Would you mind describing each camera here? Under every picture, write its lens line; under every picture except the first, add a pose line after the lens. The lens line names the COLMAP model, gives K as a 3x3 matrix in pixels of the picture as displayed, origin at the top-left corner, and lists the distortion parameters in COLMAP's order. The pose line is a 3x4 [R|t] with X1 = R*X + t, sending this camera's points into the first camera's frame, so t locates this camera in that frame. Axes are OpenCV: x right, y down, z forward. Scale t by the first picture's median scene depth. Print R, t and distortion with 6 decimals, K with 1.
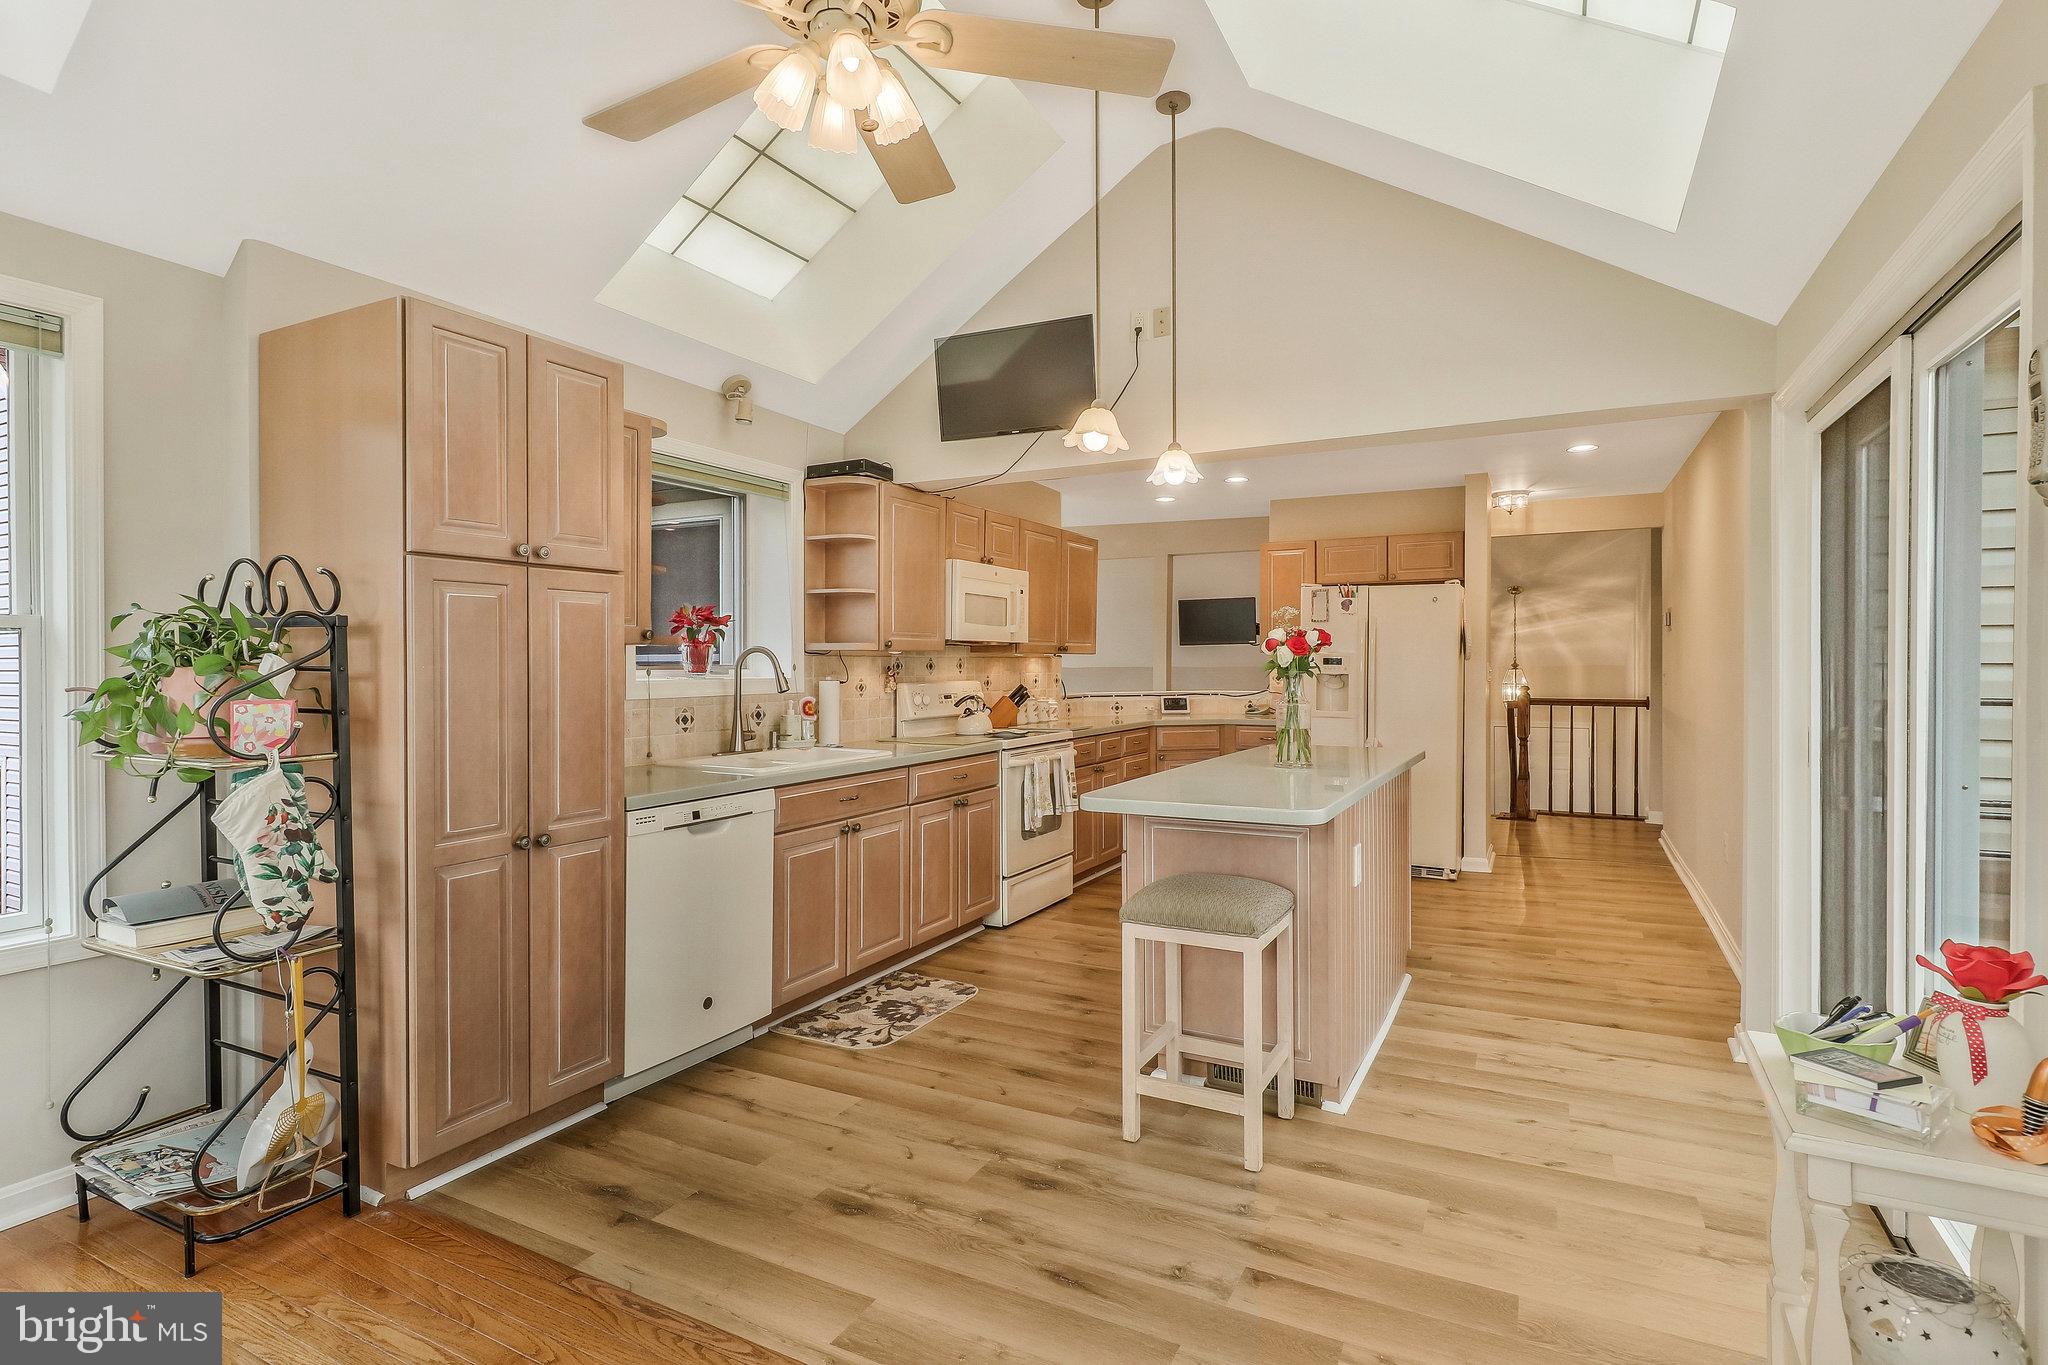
lens RADIAL K [[1018.5, 0, 1024.0], [0, 1018.5, 682.5], [0, 0, 1]] dist [0.001013, 0.000053]
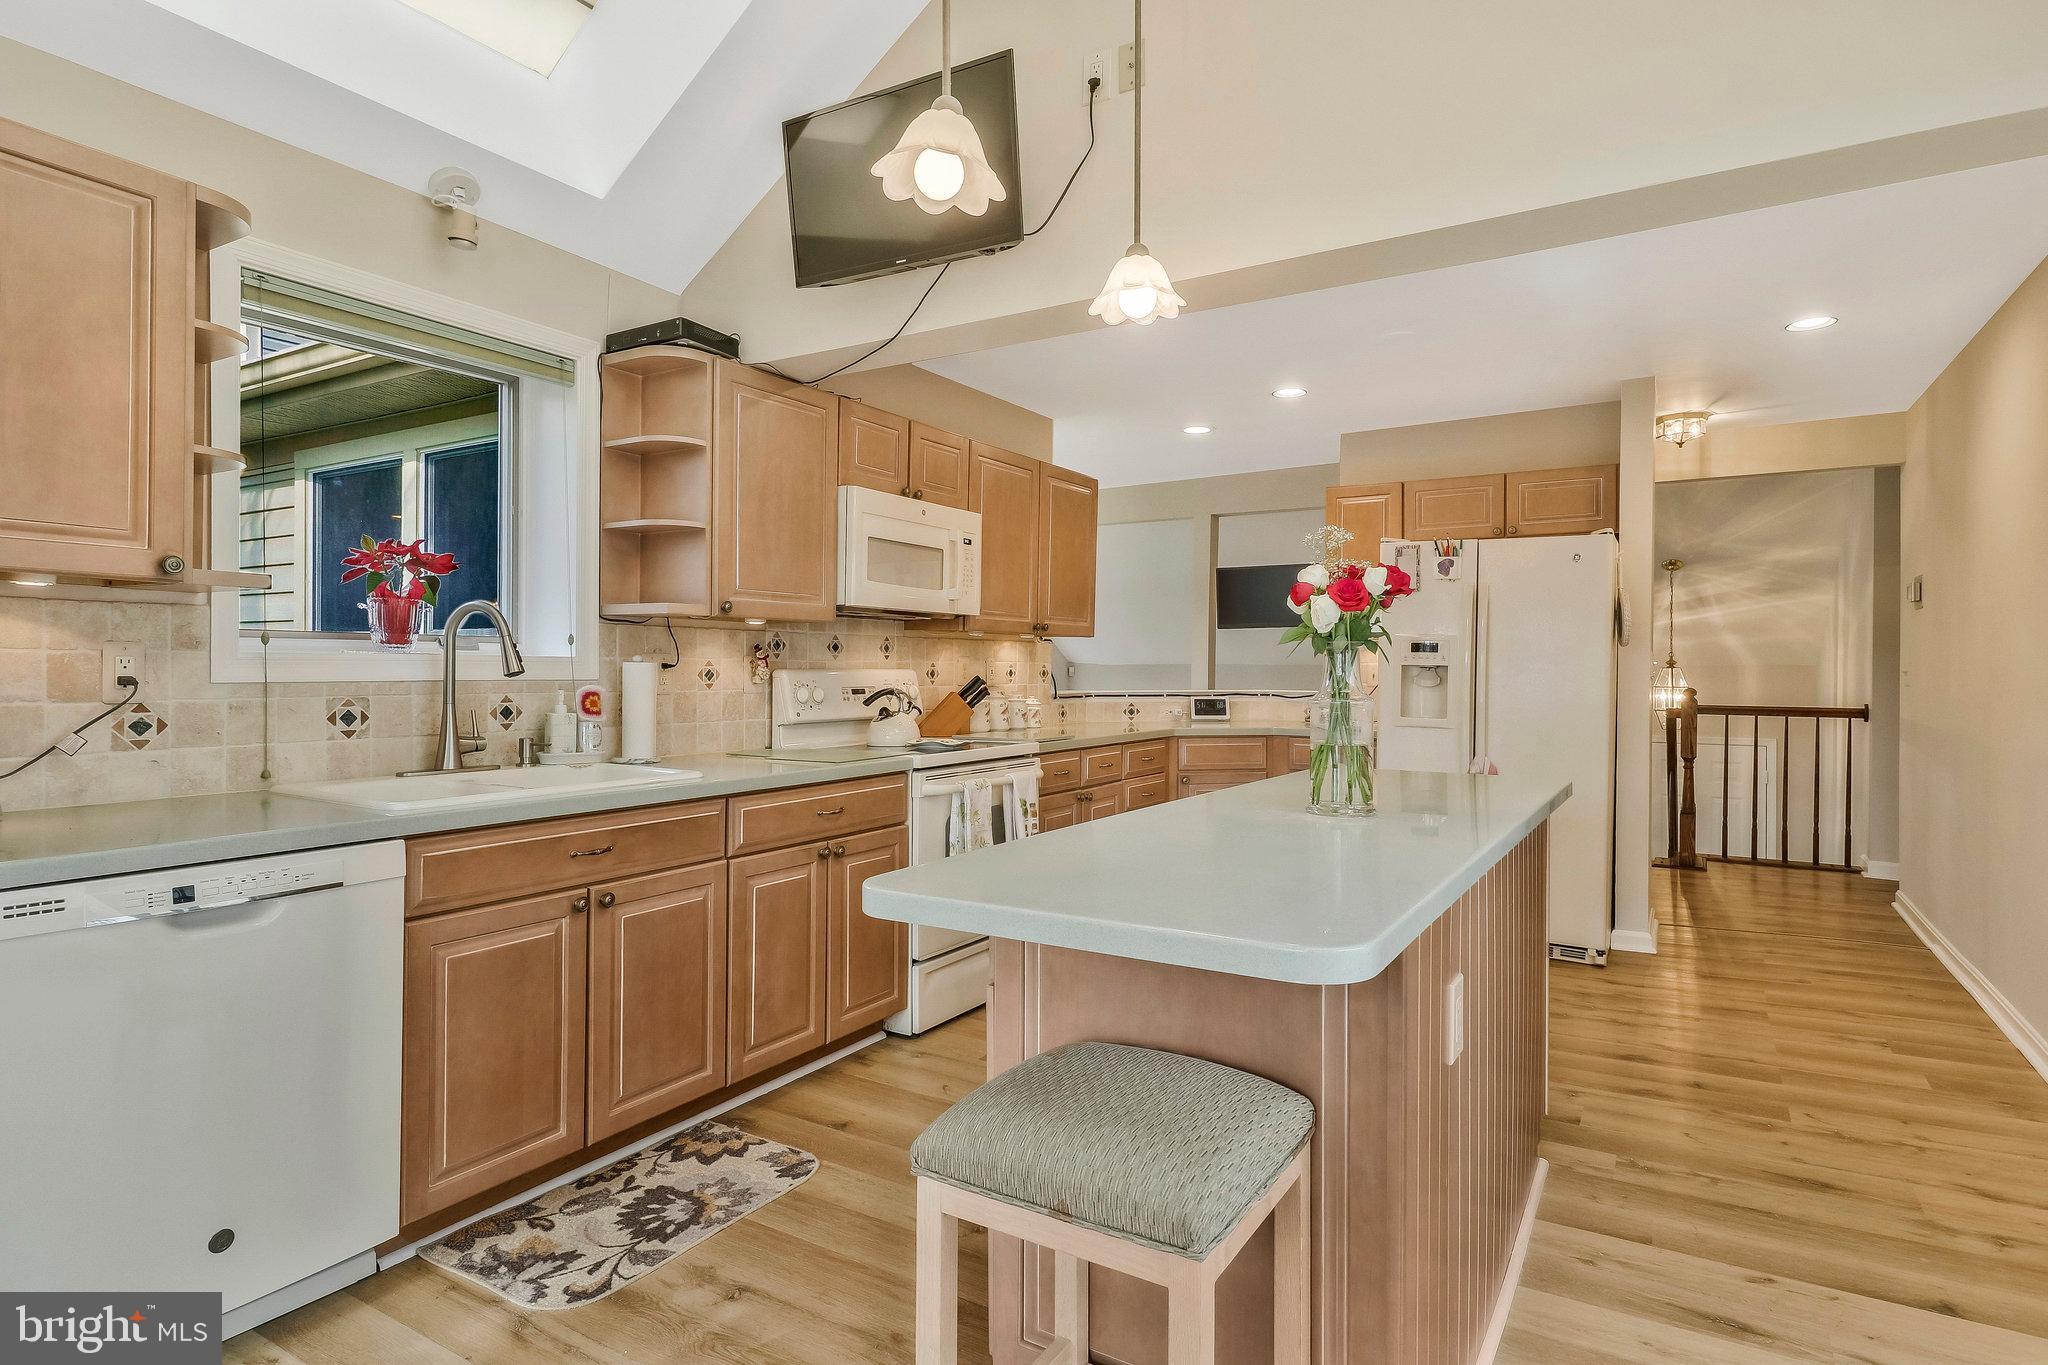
lens RADIAL K [[1098.3, 0, 1024.0], [0, 1098.3, 682.5], [0, 0, 1]] dist [-0.000677, -0.000047]
pose [[0.997948, 0.008675, -0.063435, 0.098753], [-0.008939, 0.999953, -0.003882, 0.011617], [0.063398, 0.004442, 0.997978, 0.297101]]
